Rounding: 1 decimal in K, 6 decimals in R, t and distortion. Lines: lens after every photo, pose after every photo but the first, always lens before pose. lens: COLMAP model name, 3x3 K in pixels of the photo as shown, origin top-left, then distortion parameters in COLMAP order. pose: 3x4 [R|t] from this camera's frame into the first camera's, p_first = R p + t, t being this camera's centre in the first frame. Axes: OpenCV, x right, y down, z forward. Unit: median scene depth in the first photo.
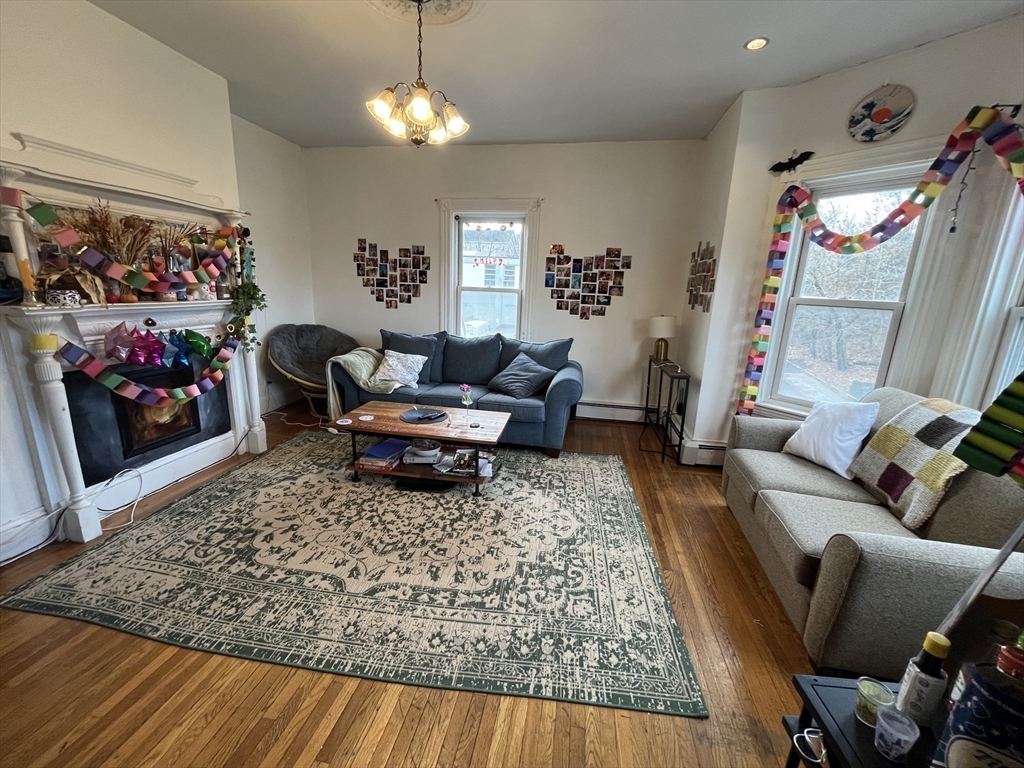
lens RADIAL K [[411.3, 0, 511.8], [0, 411.3, 380.9], [0, 0, 1]] dist [-0.001928, -0.000870]
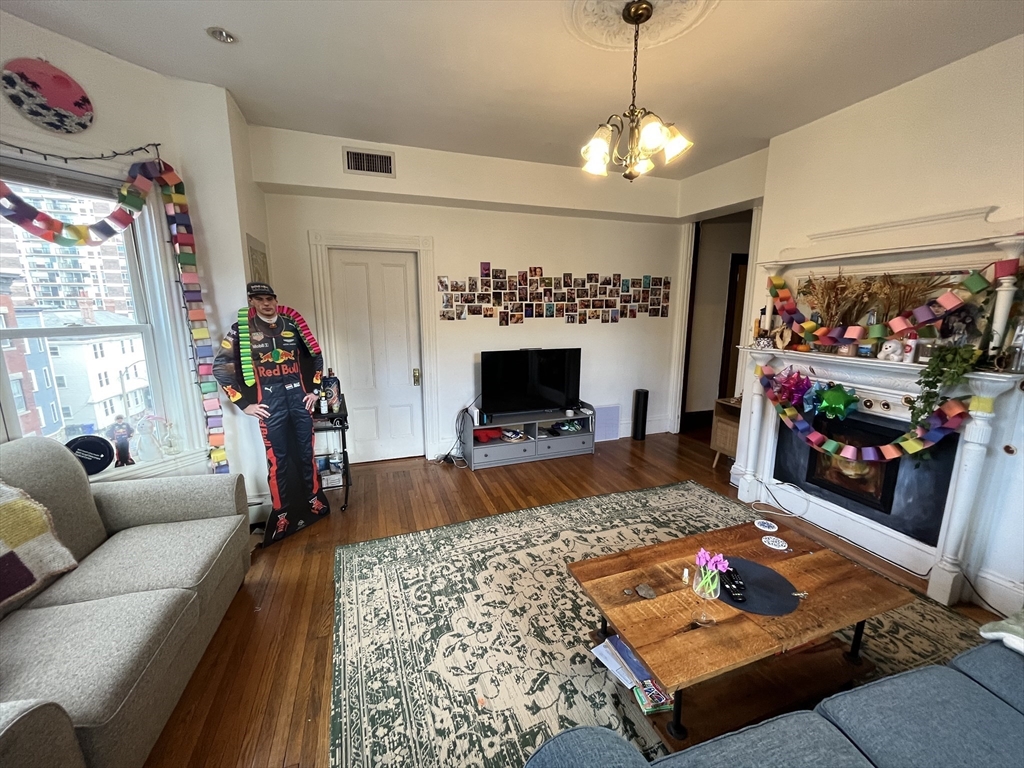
lens RADIAL K [[411.3, 0, 515.6], [0, 411.3, 383.6], [0, 0, 1]] dist [-0.001928, -0.000870]
pose [[-0.867867, 0.047112, -0.494557, 0.384625], [-0.150909, 0.923453, 0.352789, -0.381587], [0.473321, 0.380808, -0.794325, 1.512386]]
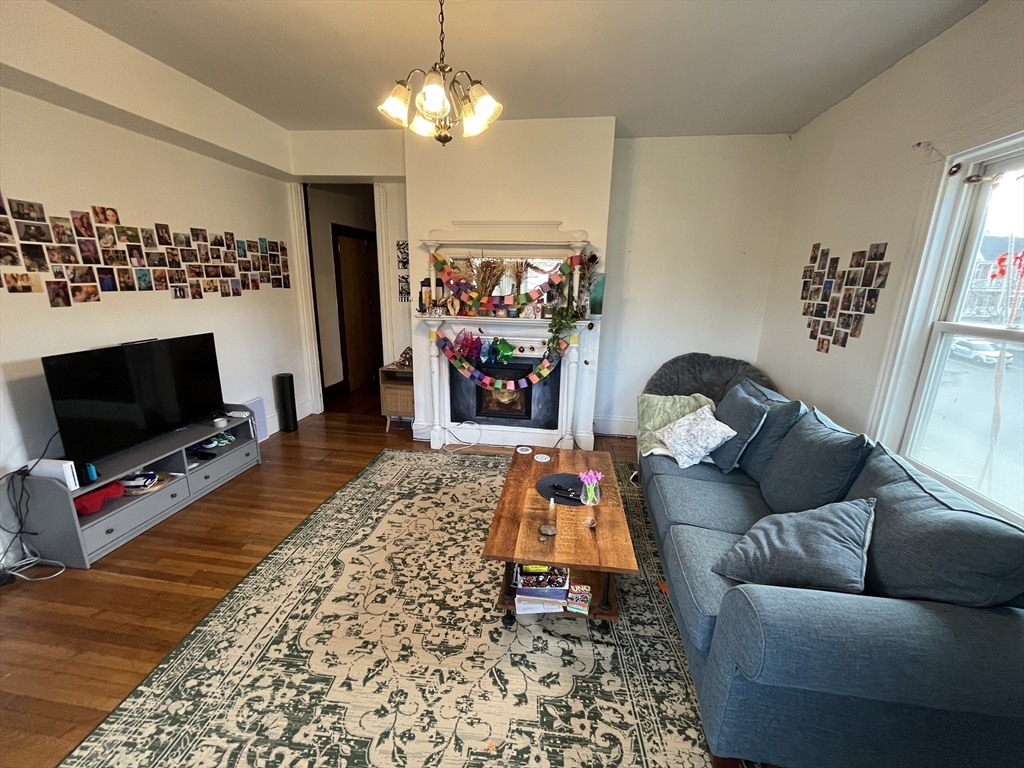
lens RADIAL K [[411.3, 0, 511.1], [0, 411.3, 381.9], [0, 0, 1]] dist [-0.001928, -0.000870]
pose [[0.037915, 0.196827, -0.979705, 0.590701], [-0.247068, 0.951817, 0.181663, -0.258740], [0.968256, 0.235166, 0.084718, 1.013395]]
